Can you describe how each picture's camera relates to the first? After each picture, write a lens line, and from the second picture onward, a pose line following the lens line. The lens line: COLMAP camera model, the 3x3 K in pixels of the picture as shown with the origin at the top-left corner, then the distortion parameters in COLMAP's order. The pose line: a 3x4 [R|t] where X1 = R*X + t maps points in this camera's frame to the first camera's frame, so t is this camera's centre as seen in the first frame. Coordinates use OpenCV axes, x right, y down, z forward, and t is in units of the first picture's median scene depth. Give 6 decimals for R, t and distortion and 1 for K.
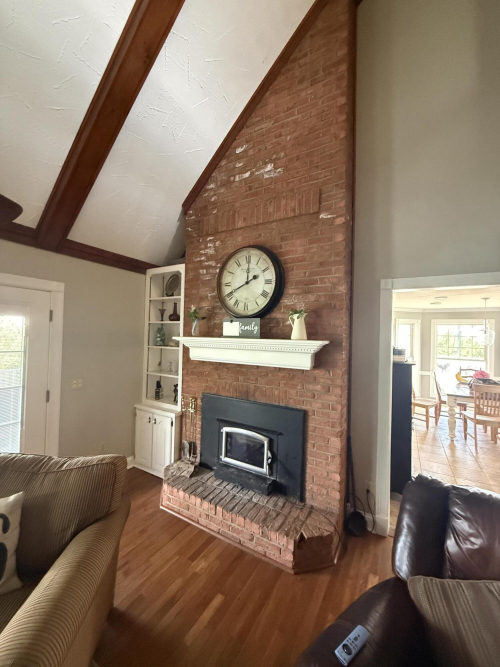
lens RADIAL K [[265.5, 0, 248.3], [0, 265.5, 330.5], [0, 0, 1]] dist [-0.001662, 0.000453]
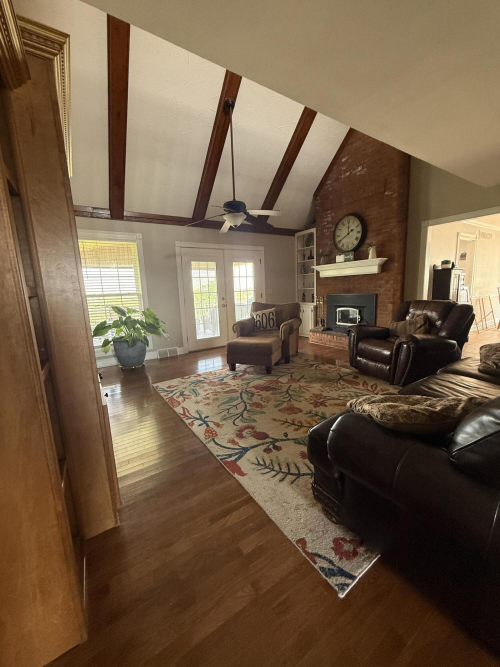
lens RADIAL K [[265.5, 0, 252.0], [0, 265.5, 329.4], [0, 0, 1]] dist [-0.001662, 0.000453]
pose [[0.897809, 0.006755, -0.440333, 0.218177], [0.068650, 0.985512, 0.155091, 0.158693], [0.435001, -0.169471, 0.884338, -1.132124]]
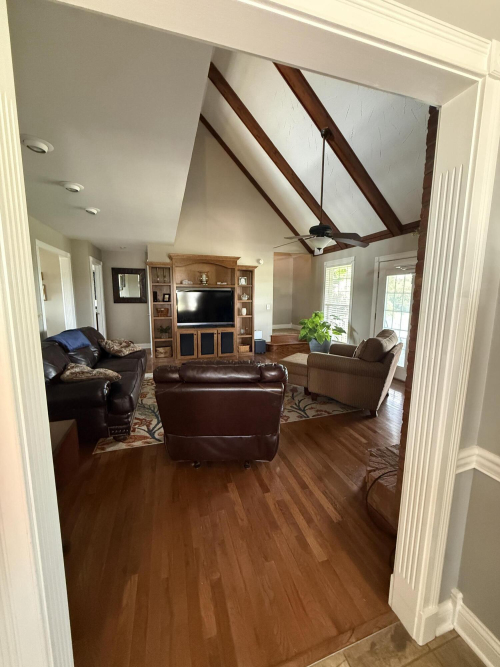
lens RADIAL K [[265.5, 0, 248.9], [0, 265.5, 330.6], [0, 0, 1]] dist [-0.001662, 0.000453]
pose [[-0.667433, 0.078726, -0.740497, 0.899044], [-0.006412, 0.993752, 0.111430, 0.114657], [0.744642, 0.079120, -0.662758, 0.911196]]
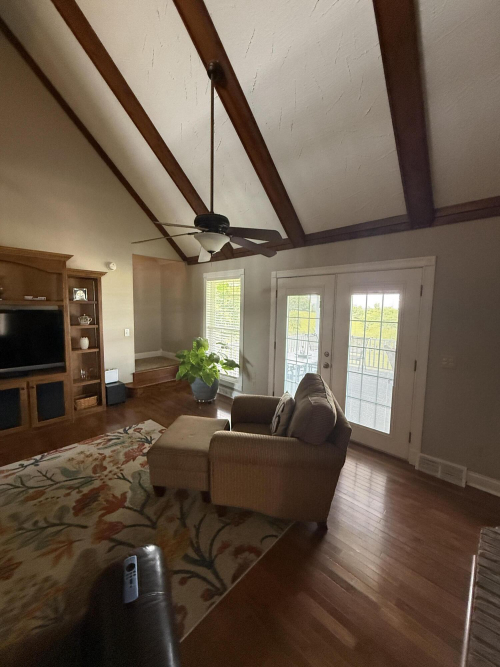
lens RADIAL K [[265.5, 0, 250.4], [0, 265.5, 330.5], [0, 0, 1]] dist [-0.001662, 0.000453]
pose [[-0.224112, 0.067866, -0.972198, 0.400220], [-0.006587, 0.997444, 0.071146, 0.030917], [0.974541, 0.022349, -0.223092, 0.535042]]
